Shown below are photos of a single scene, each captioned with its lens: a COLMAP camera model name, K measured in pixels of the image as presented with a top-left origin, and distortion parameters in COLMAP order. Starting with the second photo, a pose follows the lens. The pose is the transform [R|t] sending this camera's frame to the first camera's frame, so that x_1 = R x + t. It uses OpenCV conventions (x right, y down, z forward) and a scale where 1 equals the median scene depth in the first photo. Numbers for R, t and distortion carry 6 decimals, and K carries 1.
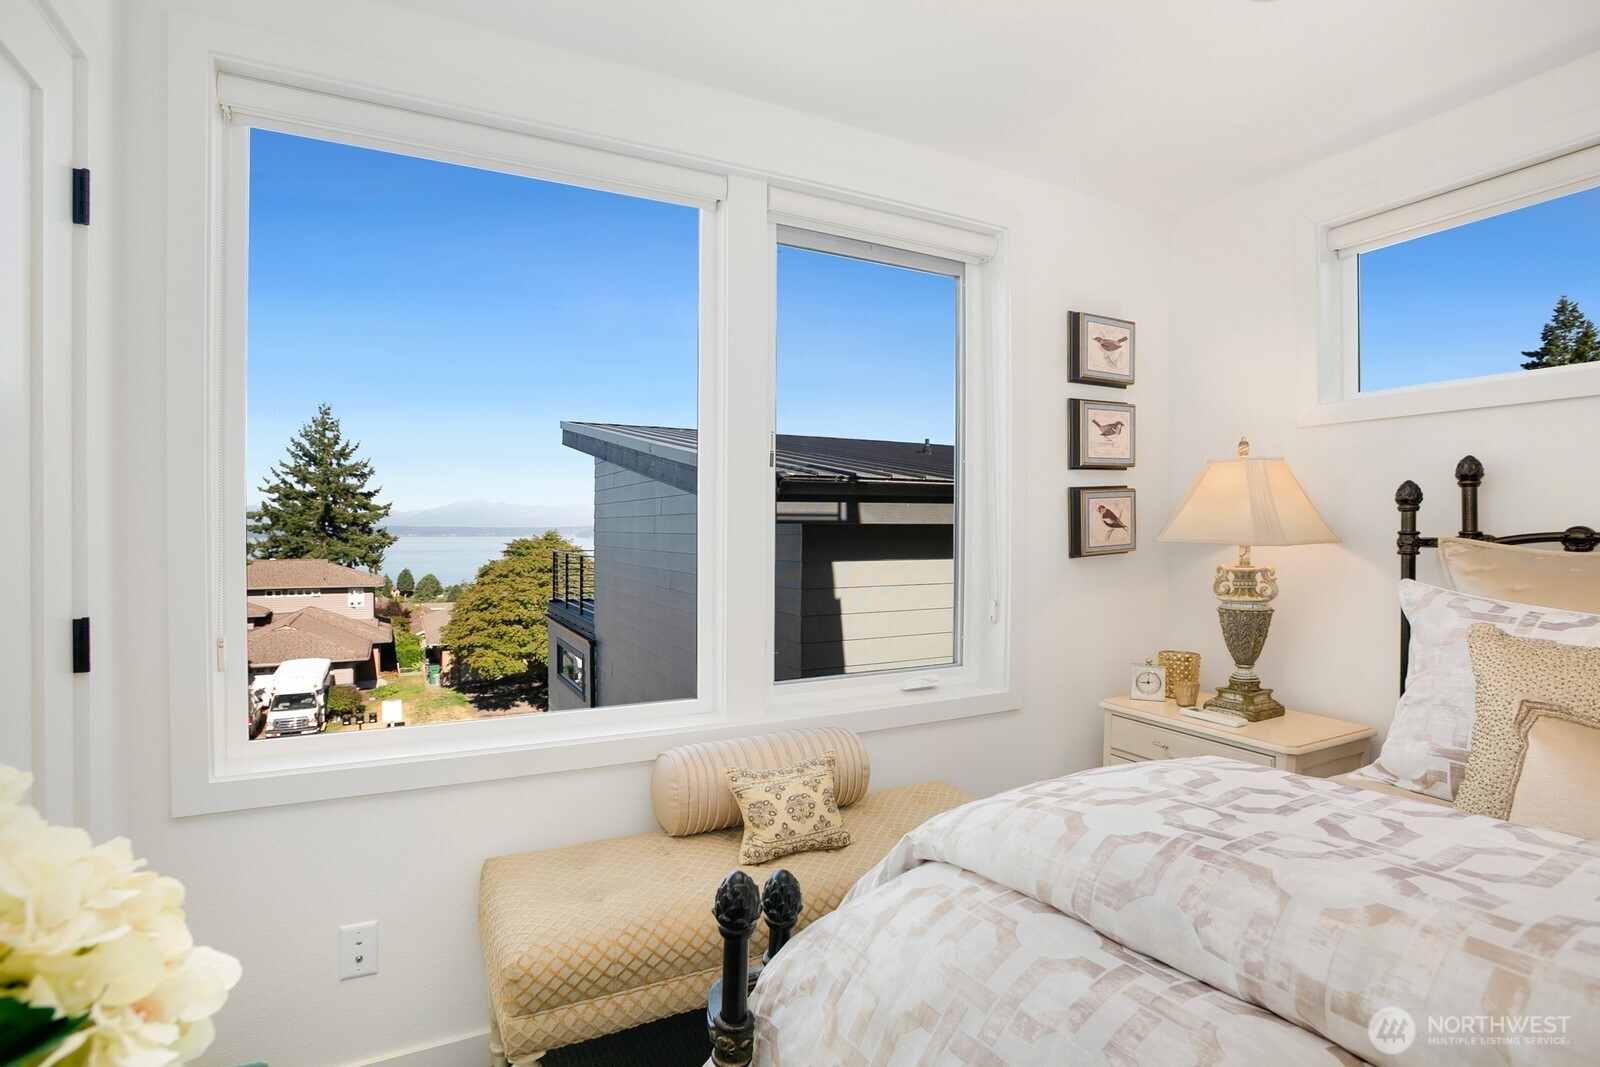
lens RADIAL K [[782.8, 0, 799.2], [0, 782.8, 536.6], [0, 0, 1]] dist [-0.080727, 0.038842]
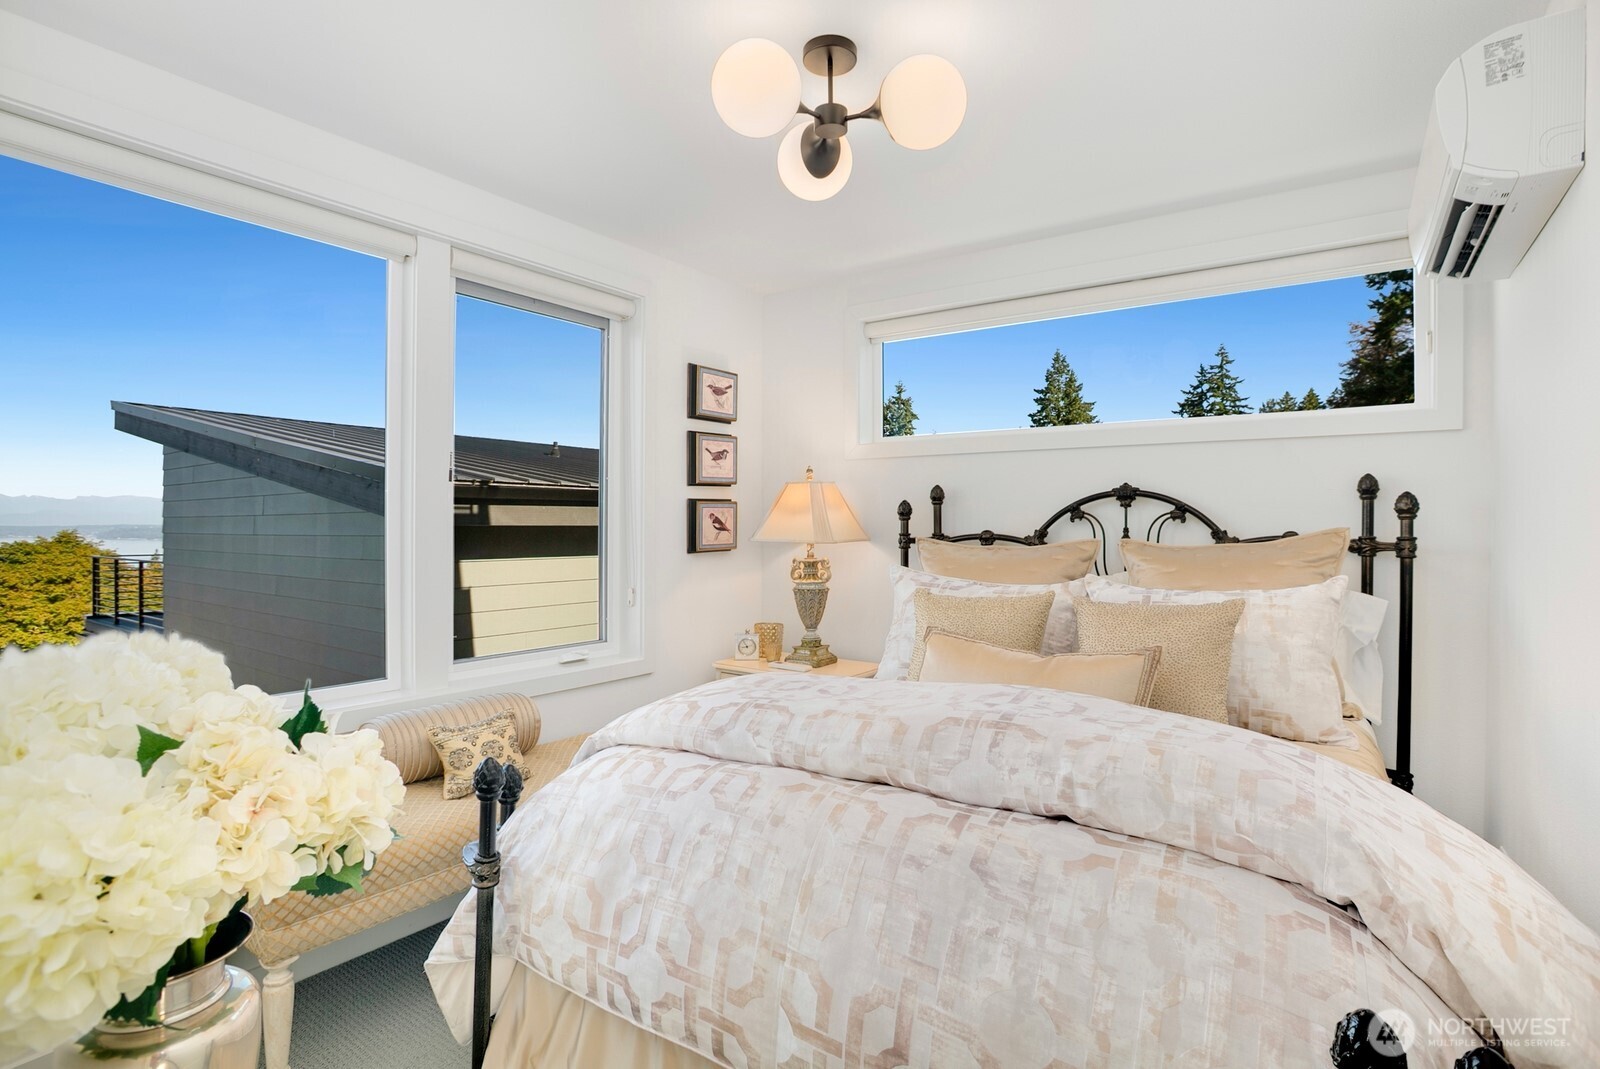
lens RADIAL K [[782.8, 0, 799.2], [0, 782.8, 537.6], [0, 0, 1]] dist [-0.080727, 0.038842]
pose [[0.889051, -0.006157, 0.457767, -0.092840], [0.004747, 0.999980, 0.004229, -0.005352], [-0.457783, -0.001587, 0.889062, -0.268146]]
